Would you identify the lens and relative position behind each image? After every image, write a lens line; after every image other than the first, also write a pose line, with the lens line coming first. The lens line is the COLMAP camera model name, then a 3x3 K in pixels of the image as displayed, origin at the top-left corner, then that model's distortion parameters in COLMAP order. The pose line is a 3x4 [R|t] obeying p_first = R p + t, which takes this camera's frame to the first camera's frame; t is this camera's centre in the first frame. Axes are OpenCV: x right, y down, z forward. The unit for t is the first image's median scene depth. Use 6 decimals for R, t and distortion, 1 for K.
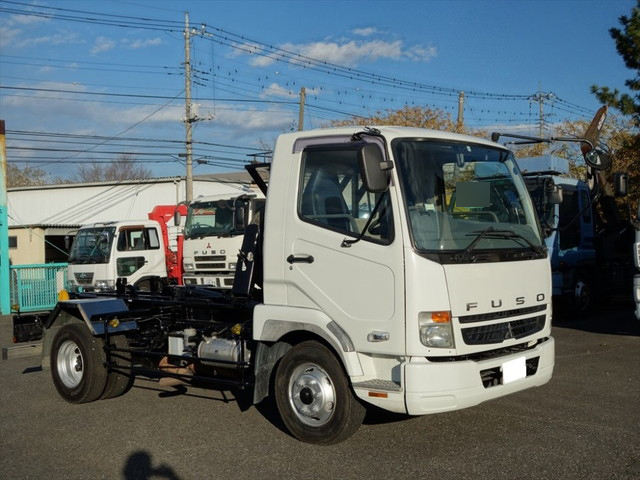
lens RADIAL K [[872.3, 0, 319.7], [0, 872.3, 245.5], [0, 0, 1]] dist [0.034633, 0.000000]
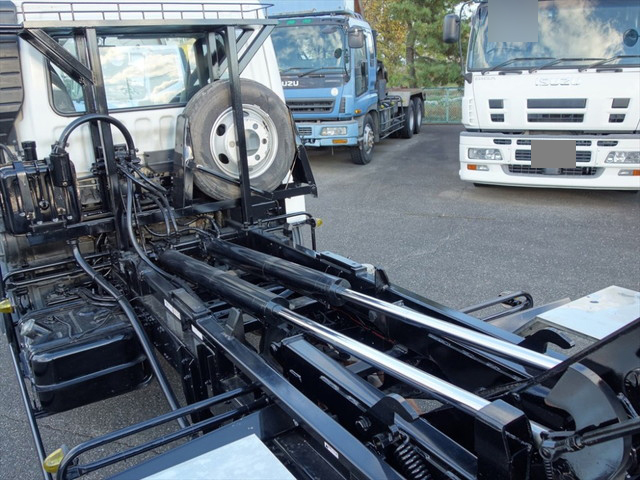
lens RADIAL K [[573.4, 0, 320.8], [0, 573.4, 244.0], [0, 0, 1]] dist [0.001261, -0.033873]
pose [[0.930122, -0.119255, 0.347348, -0.002477], [0.011691, 0.954944, 0.296555, -0.021644], [-0.367064, -0.271771, 0.889609, 0.297261]]
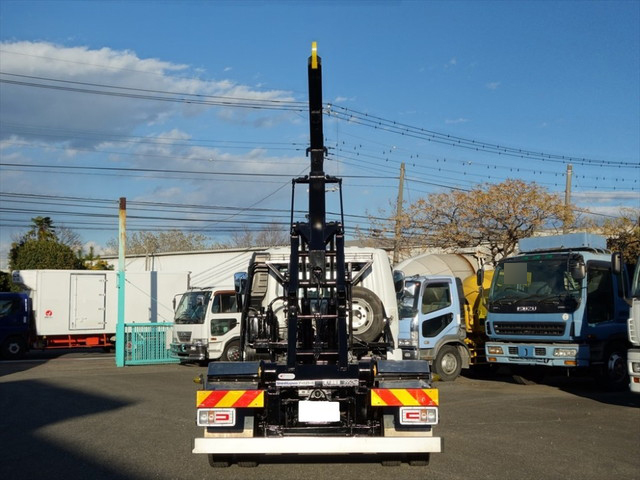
lens RADIAL K [[872.3, 0, 317.2], [0, 872.3, 240.4], [0, 0, 1]] dist [0.034633, 0.000000]
pose [[0.978396, 0.007405, -0.206606, 0.129460], [-0.023446, 0.996885, -0.075300, -0.005335], [0.205405, 0.078517, 0.975522, -0.071482]]
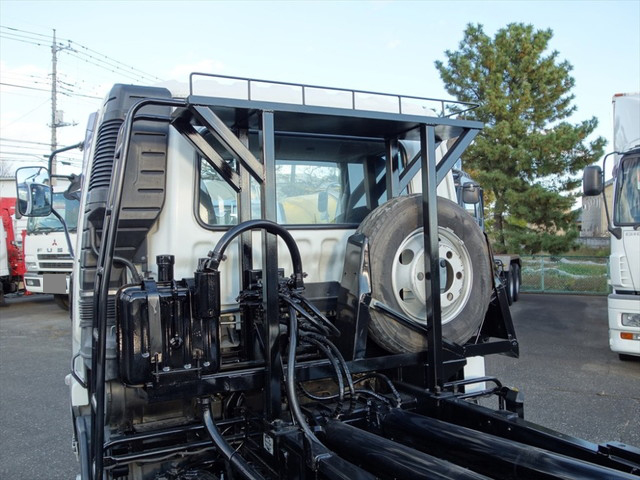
lens RADIAL K [[573.4, 0, 316.6], [0, 573.4, 241.1], [0, 0, 1]] dist [0.001261, -0.033873]
pose [[0.966503, 0.014241, 0.256259, -0.018502], [-0.016061, 0.999858, 0.005011, -0.007772], [-0.256152, -0.008958, 0.966595, 0.350944]]
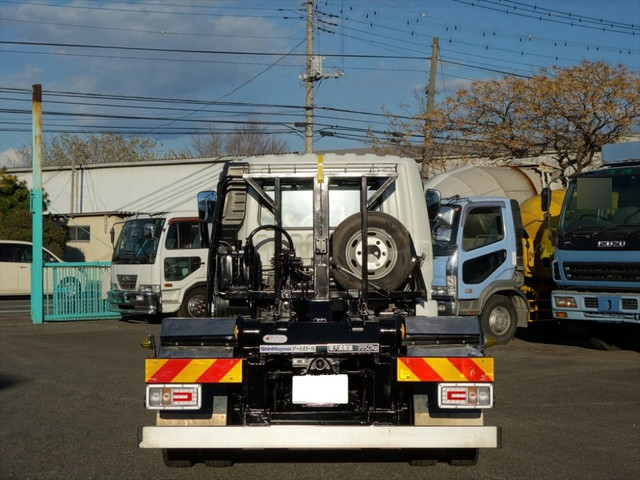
lens RADIAL K [[1213.0, 0, 323.3], [0, 1213.0, 240.6], [0, 0, 1]] dist [0.080195, 0.000000]
pose [[0.980293, 0.026057, -0.195823, 0.123582], [-0.026586, 0.999647, -0.000070, -0.004862], [0.195752, 0.005274, 0.980639, -0.055739]]
